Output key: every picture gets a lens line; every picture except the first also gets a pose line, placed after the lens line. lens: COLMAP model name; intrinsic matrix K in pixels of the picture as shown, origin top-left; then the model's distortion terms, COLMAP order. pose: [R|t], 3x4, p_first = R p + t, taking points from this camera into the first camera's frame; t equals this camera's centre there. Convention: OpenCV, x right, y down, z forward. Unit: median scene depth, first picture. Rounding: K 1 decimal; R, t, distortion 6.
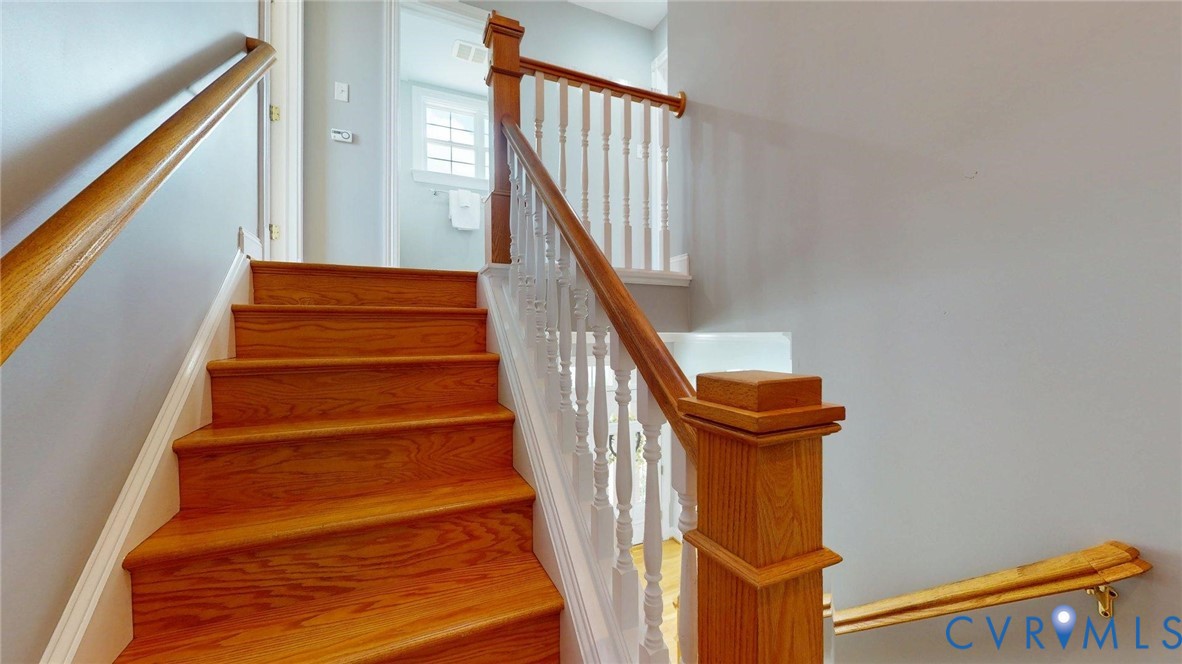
lens RADIAL K [[435.5, 0, 596.6], [0, 435.5, 334.7], [0, 0, 1]] dist [0.003859, 0.000113]
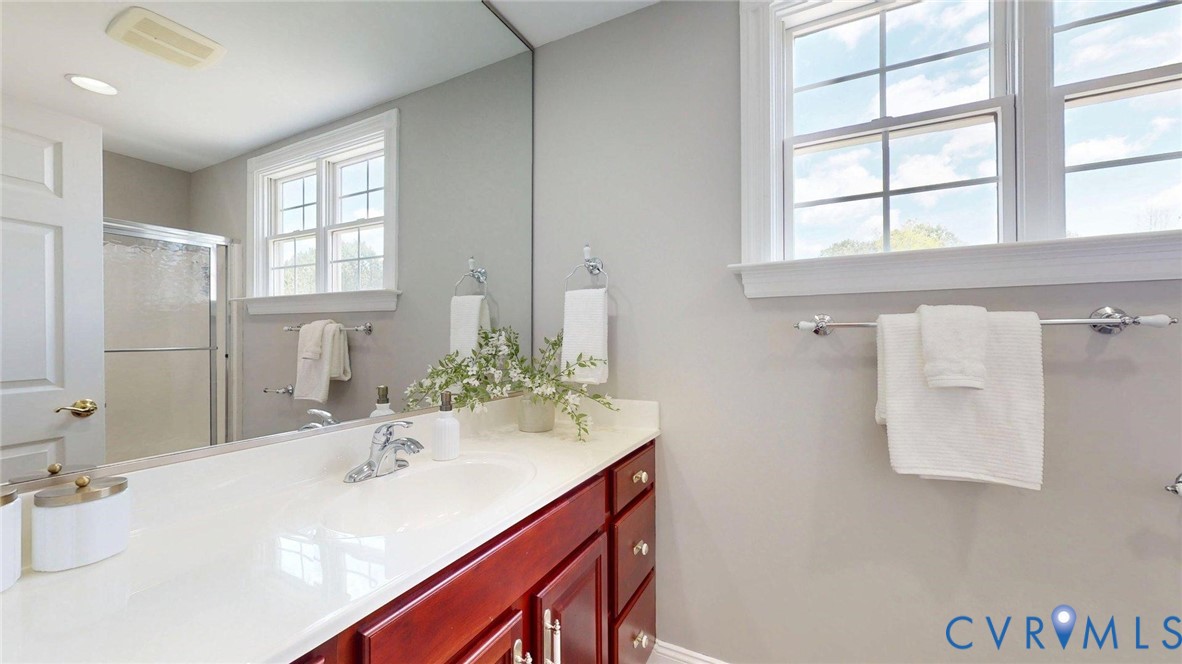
lens RADIAL K [[435.5, 0, 593.3], [0, 435.5, 333.0], [0, 0, 1]] dist [0.003859, 0.000113]
pose [[0.614918, -0.001139, -0.788590, -0.237120], [0.009282, 0.999940, 0.005793, -0.322772], [0.788536, -0.010882, 0.614892, 0.705653]]
